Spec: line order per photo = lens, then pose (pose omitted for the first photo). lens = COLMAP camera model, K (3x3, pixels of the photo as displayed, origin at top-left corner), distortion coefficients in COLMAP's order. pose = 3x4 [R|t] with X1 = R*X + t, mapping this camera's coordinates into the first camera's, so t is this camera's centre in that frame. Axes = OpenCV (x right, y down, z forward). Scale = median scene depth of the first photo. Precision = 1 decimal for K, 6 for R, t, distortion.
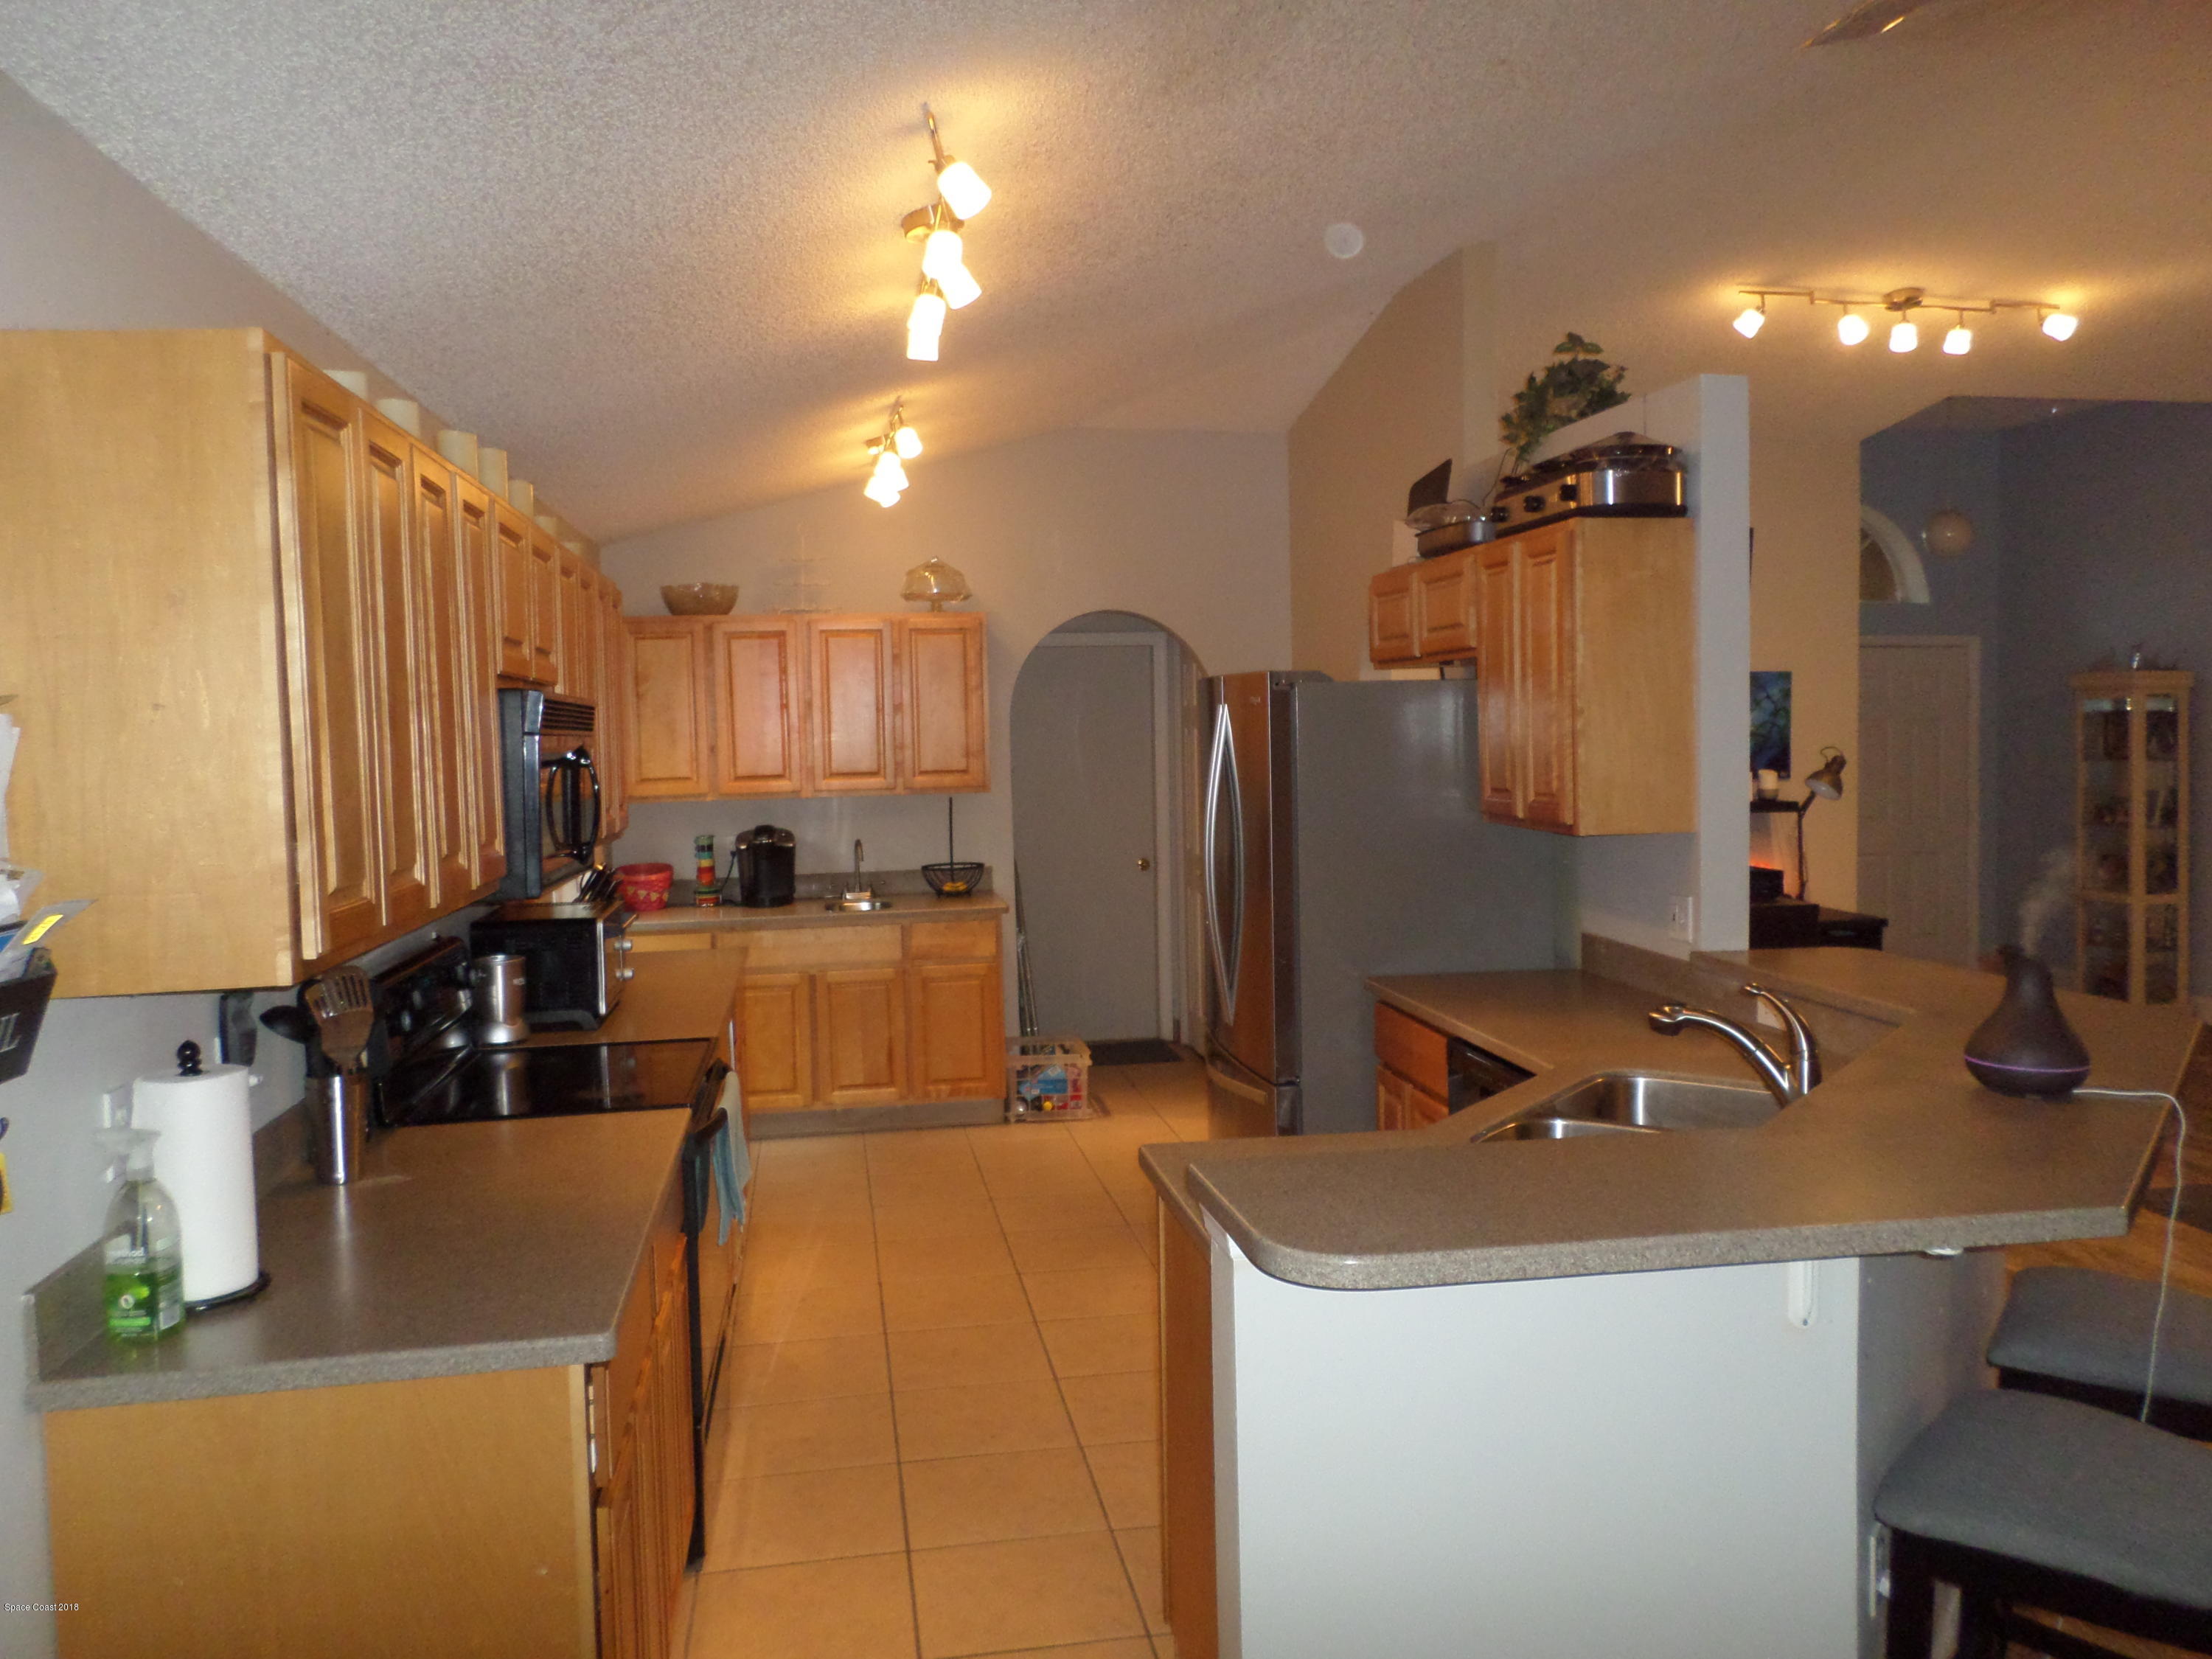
lens RADIAL K [[1684.8, 0, 1107.9], [0, 1684.8, 829.5], [0, 0, 1]] dist [-0.013429, -0.007494]
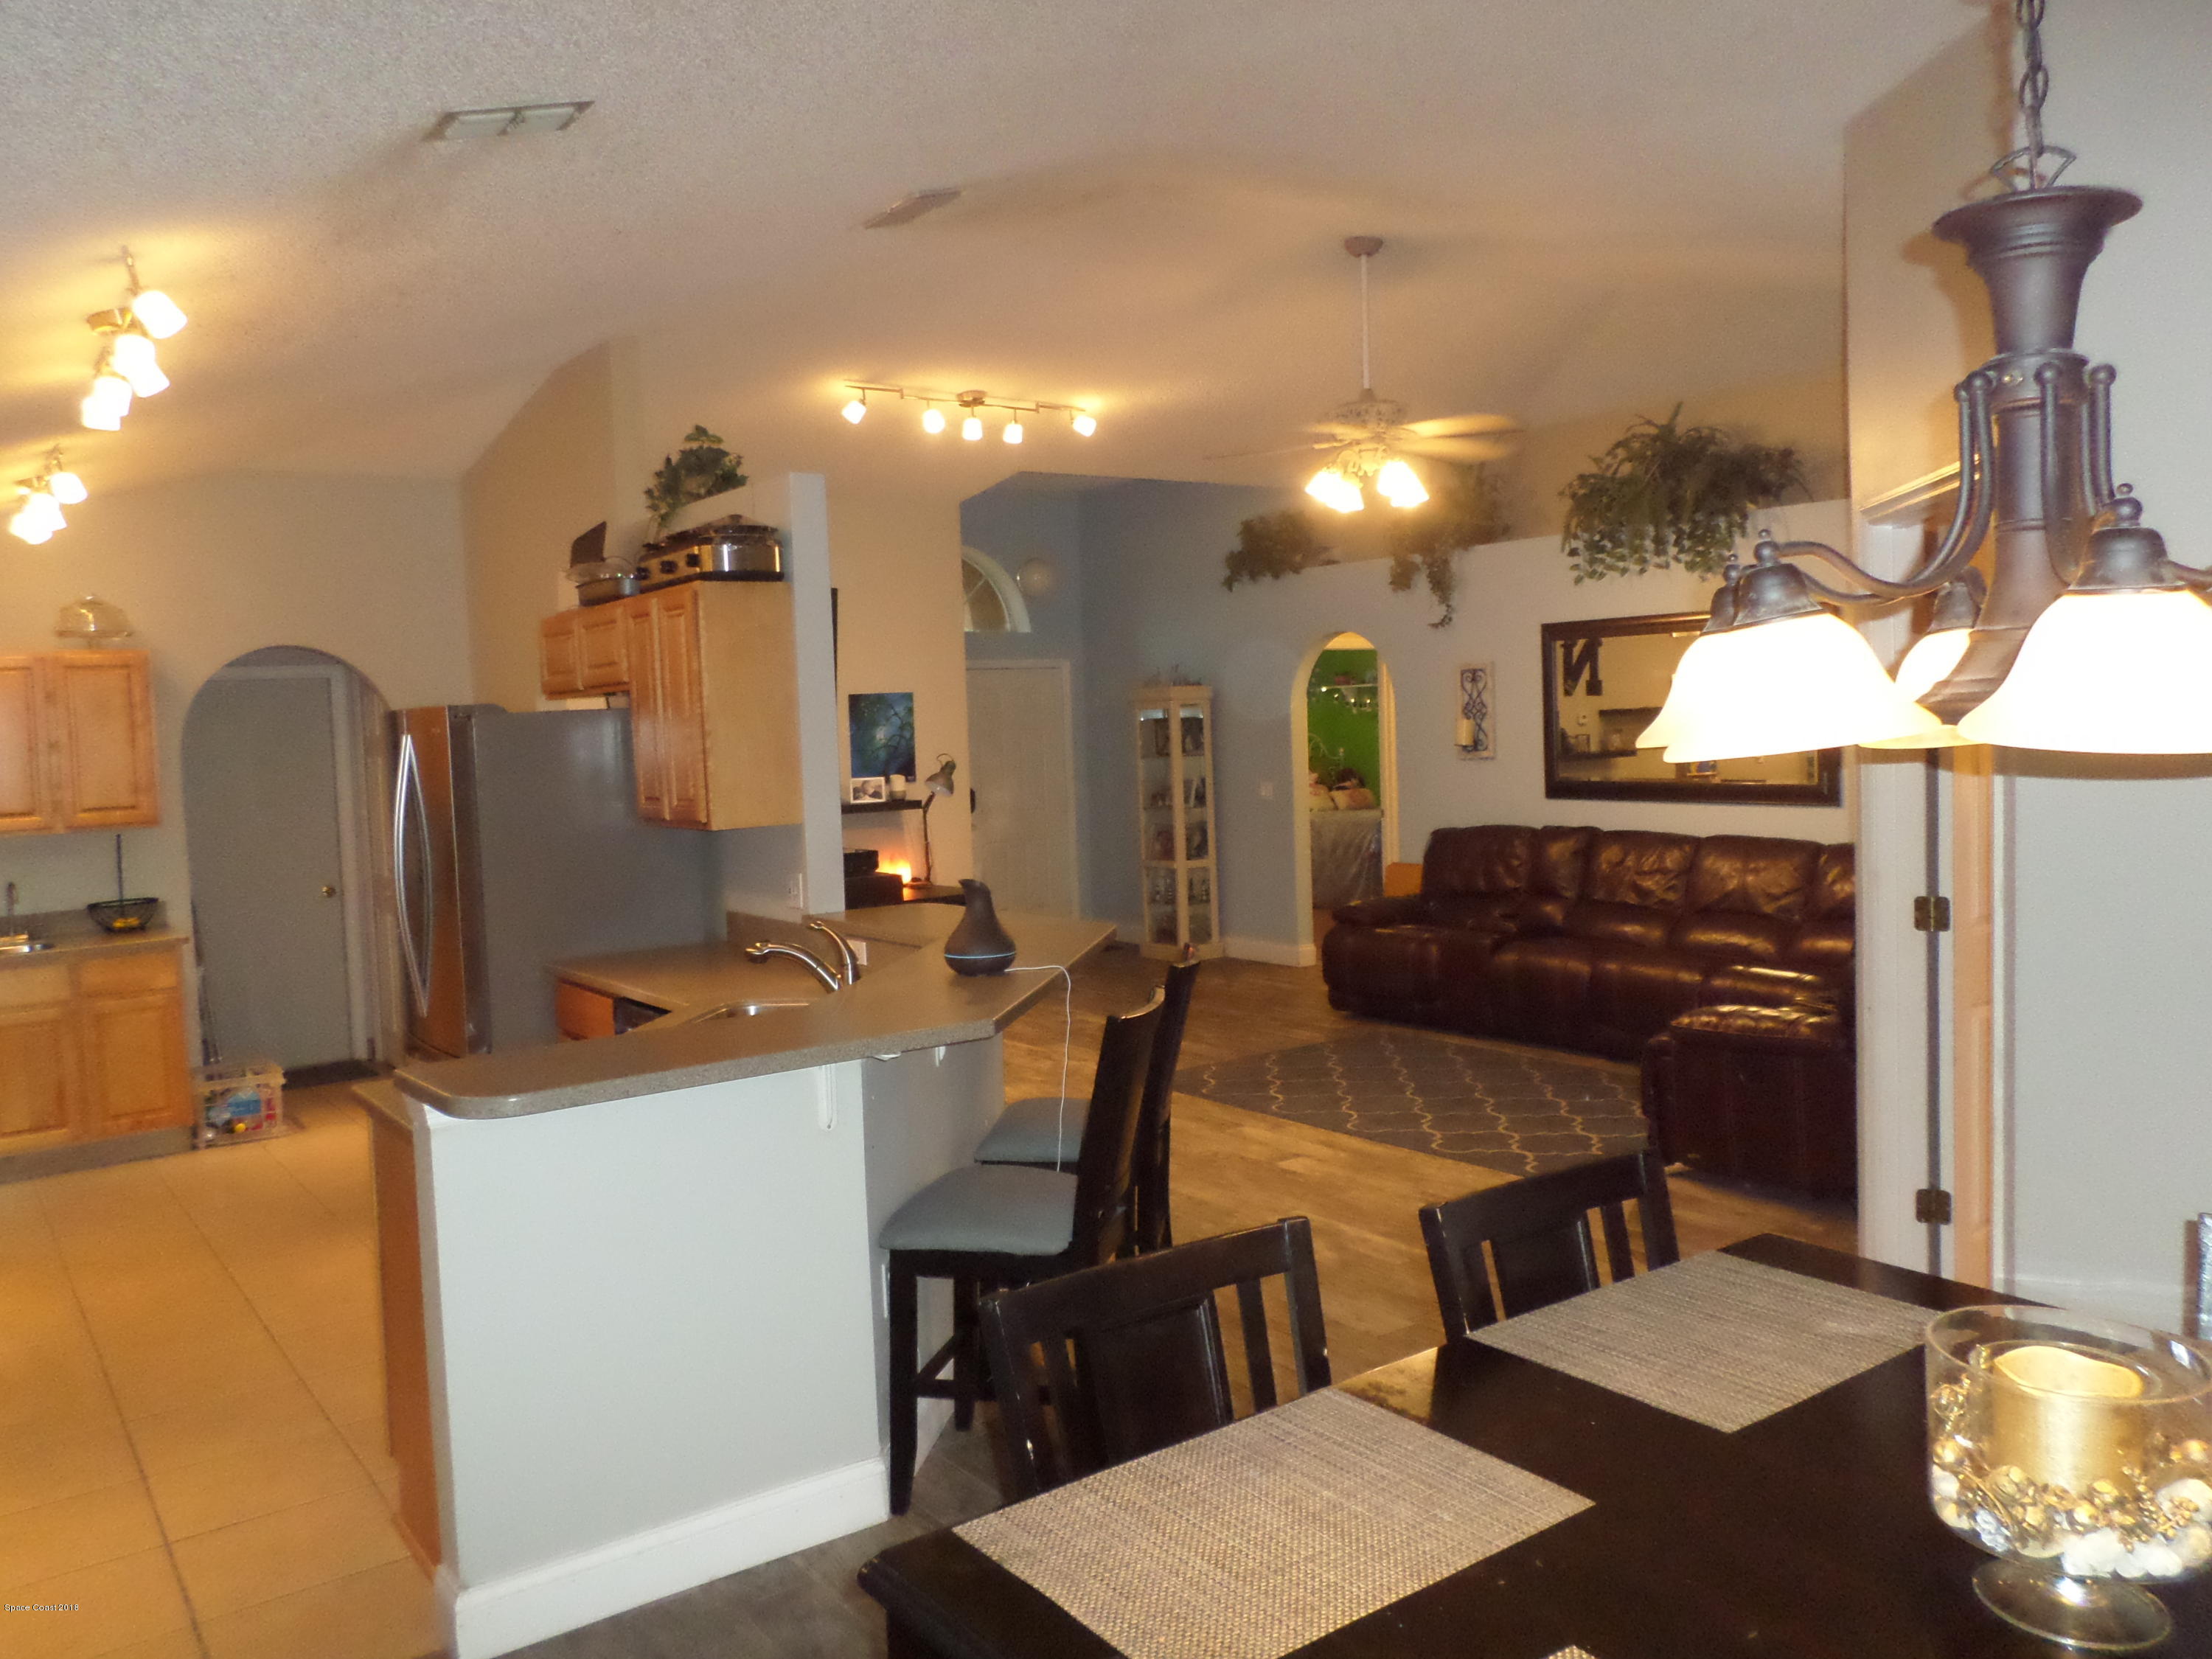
lens RADIAL K [[1684.8, 0, 1093.4], [0, 1684.8, 757.5], [0, 0, 1]] dist [-0.013429, -0.007494]
pose [[0.897042, -0.033760, 0.440655, -0.011946], [0.057378, 0.997536, -0.040380, 0.010159], [-0.438206, 0.061507, 0.896768, -0.164090]]
